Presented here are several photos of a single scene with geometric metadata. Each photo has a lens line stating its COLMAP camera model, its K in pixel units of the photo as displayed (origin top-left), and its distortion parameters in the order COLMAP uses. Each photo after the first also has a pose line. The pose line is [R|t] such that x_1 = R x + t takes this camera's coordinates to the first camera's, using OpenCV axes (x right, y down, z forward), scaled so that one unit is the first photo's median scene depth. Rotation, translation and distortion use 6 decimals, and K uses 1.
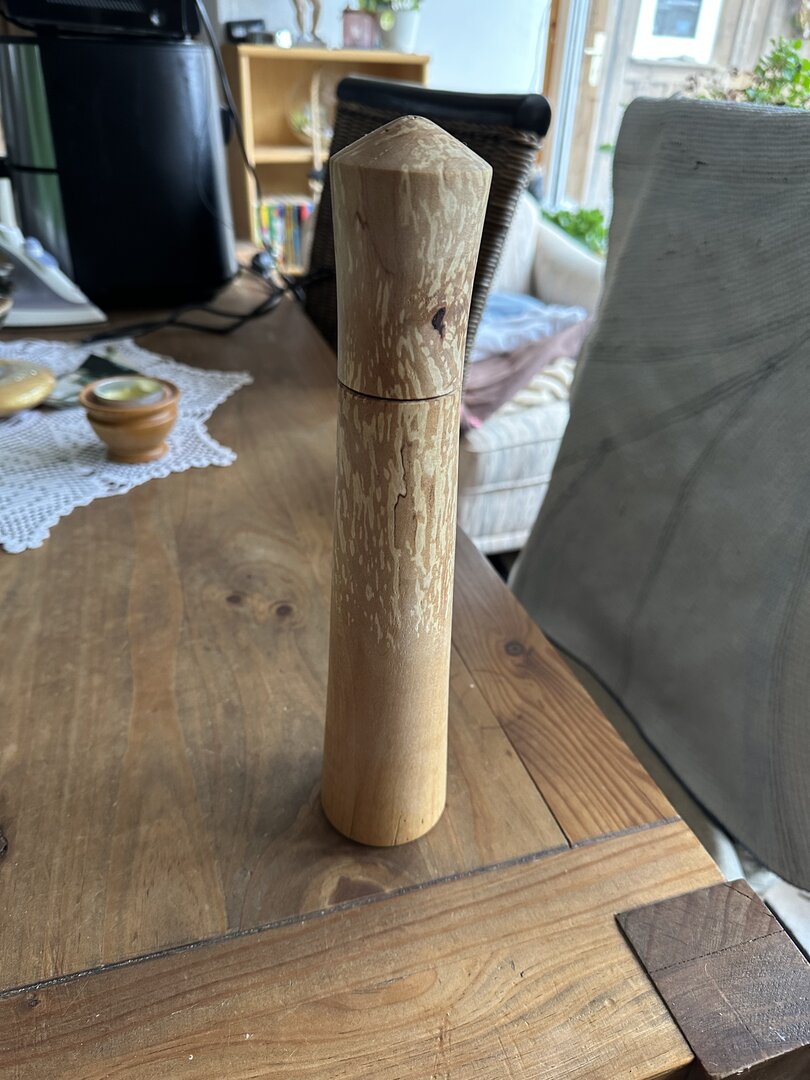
lens RADIAL K [[792.9, 0, 424.2], [0, 792.9, 519.6], [0, 0, 1]] dist [-0.011484, -0.020102]
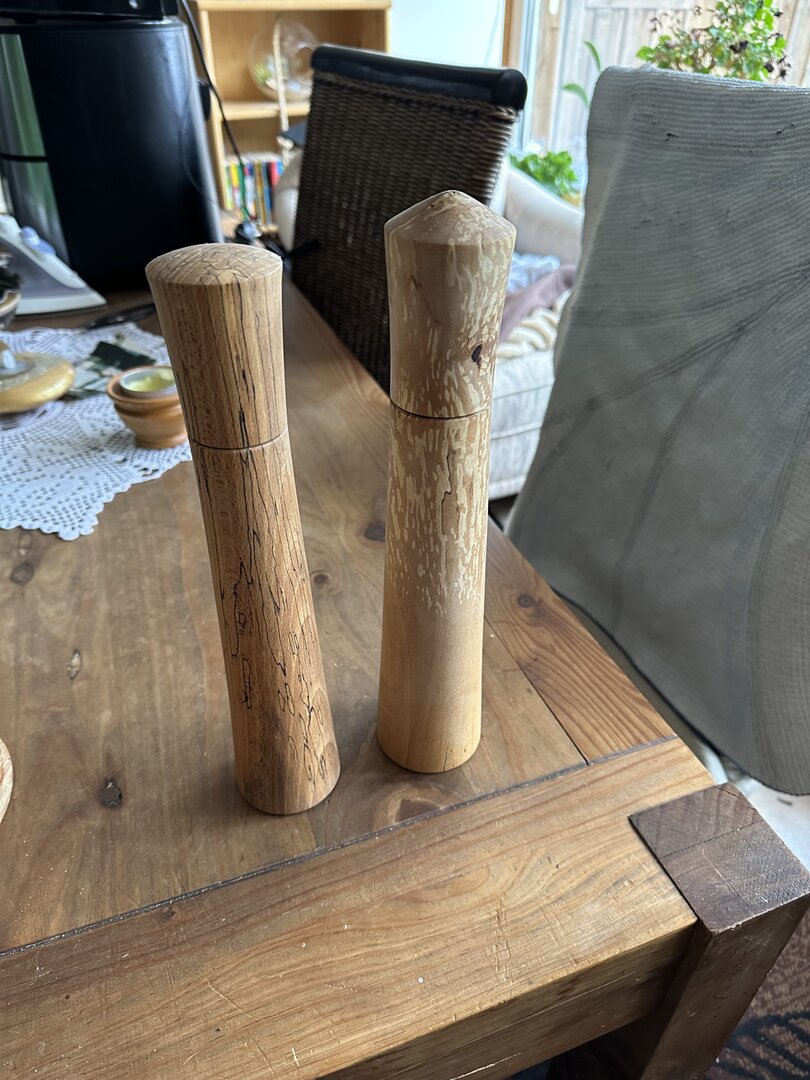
lens RADIAL K [[792.9, 0, 418.6], [0, 792.9, 520.6], [0, 0, 1]] dist [-0.011484, -0.020102]
pose [[0.998213, -0.056025, 0.020773, -0.047382], [0.054304, 0.995643, 0.075809, -0.038702], [-0.024930, -0.074546, 0.996906, -0.105146]]
